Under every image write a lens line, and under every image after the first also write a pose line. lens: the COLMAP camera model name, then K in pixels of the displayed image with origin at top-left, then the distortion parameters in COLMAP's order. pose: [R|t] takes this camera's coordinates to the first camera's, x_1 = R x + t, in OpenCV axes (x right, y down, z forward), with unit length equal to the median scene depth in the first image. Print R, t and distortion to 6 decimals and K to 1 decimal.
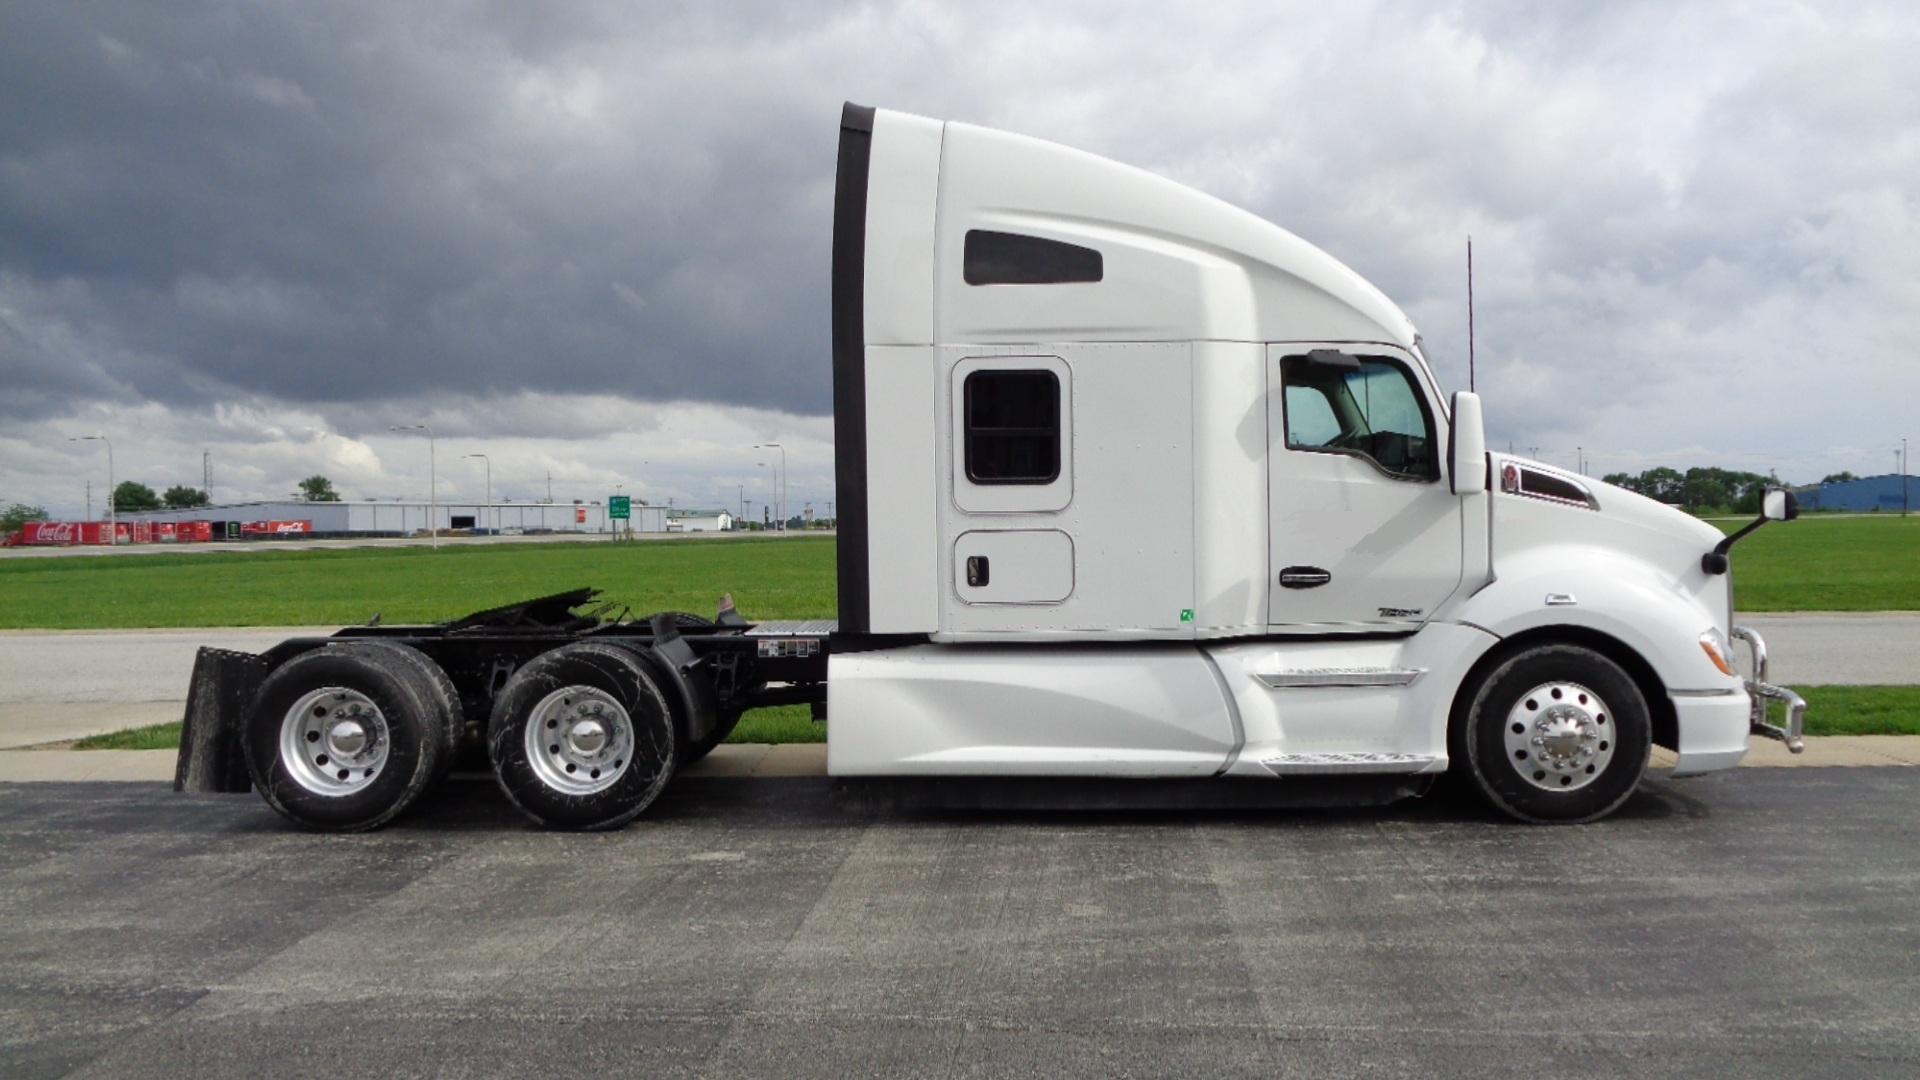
lens RADIAL K [[1464.1, 0, 957.7], [0, 1464.1, 563.1], [0, 0, 1]] dist [-0.026266, -0.003021]
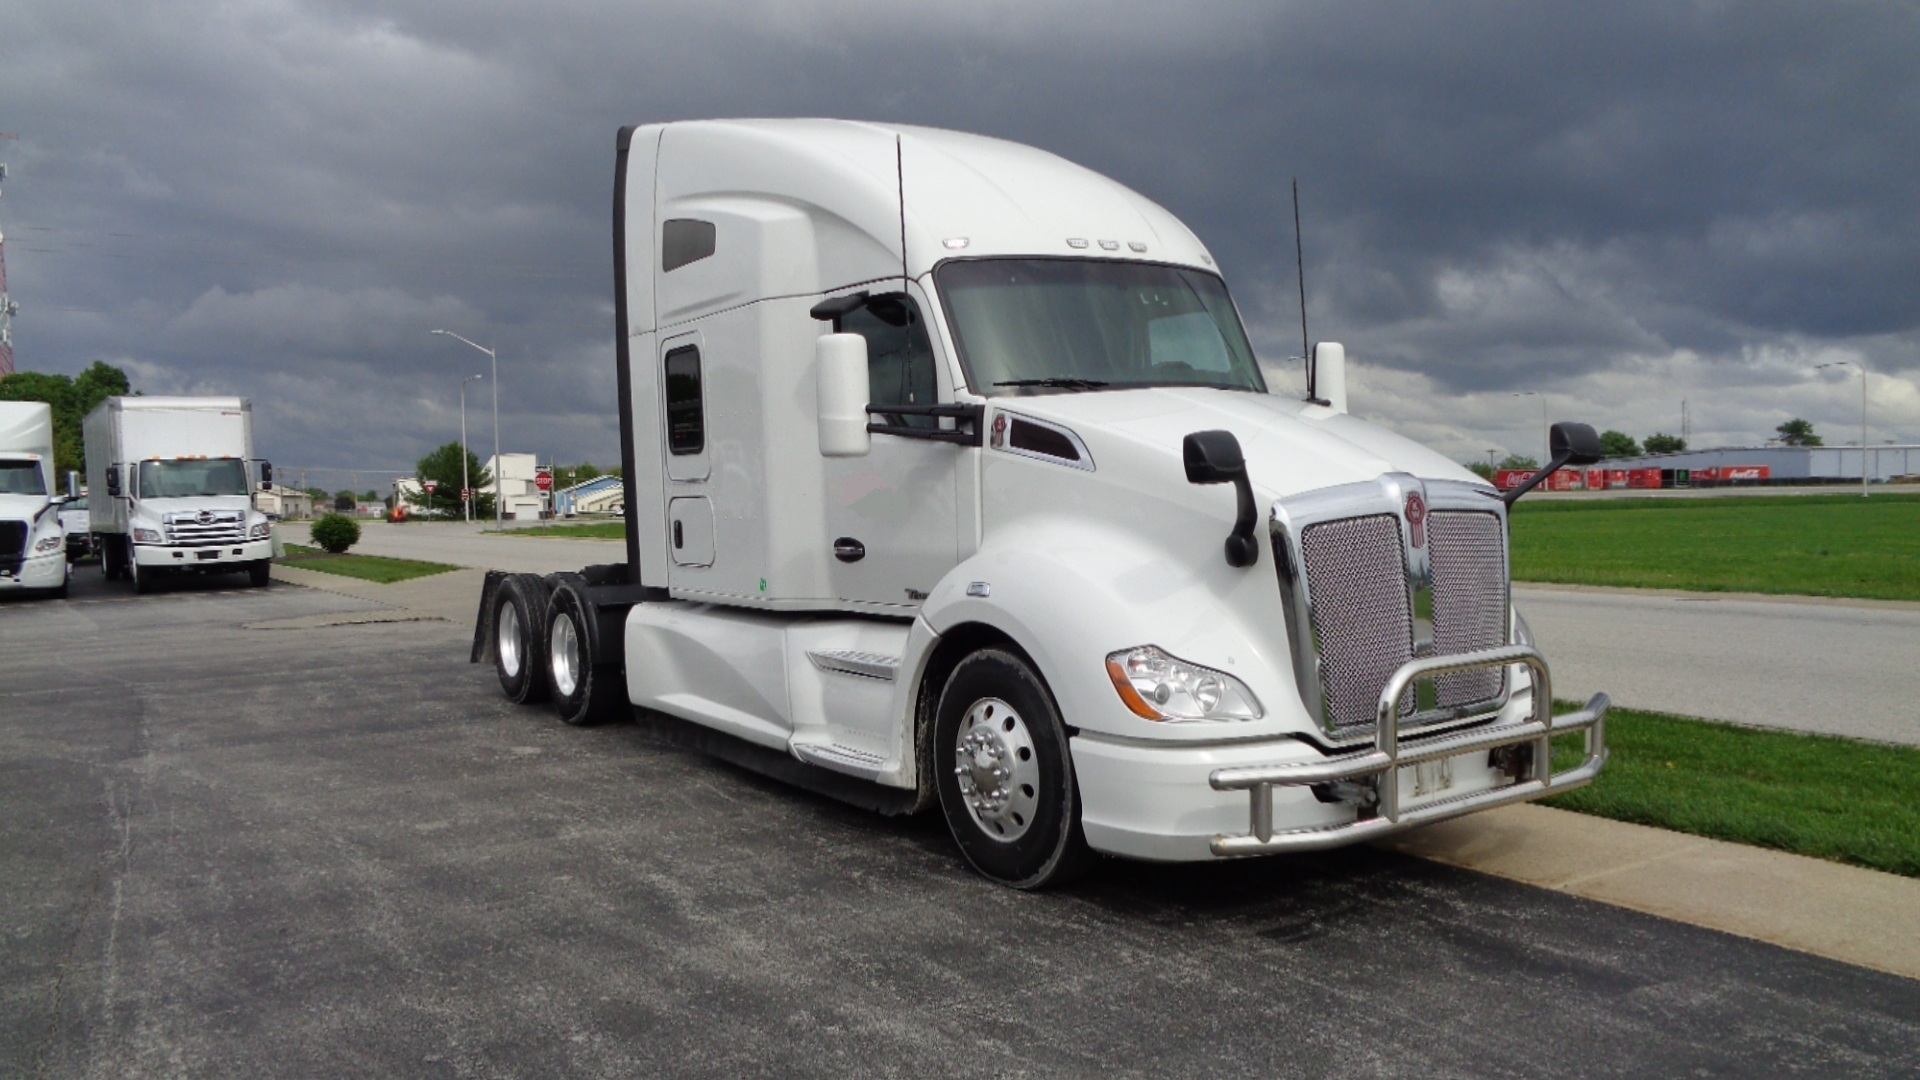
lens RADIAL K [[1446.7, 0, 965.3], [0, 1446.7, 545.0], [0, 0, 1]] dist [0.001239, -0.001472]
pose [[0.578704, 0.029672, -0.814998, 0.998766], [-0.009482, 0.999515, 0.029657, -0.020228], [0.815483, -0.009435, 0.578705, 0.539281]]
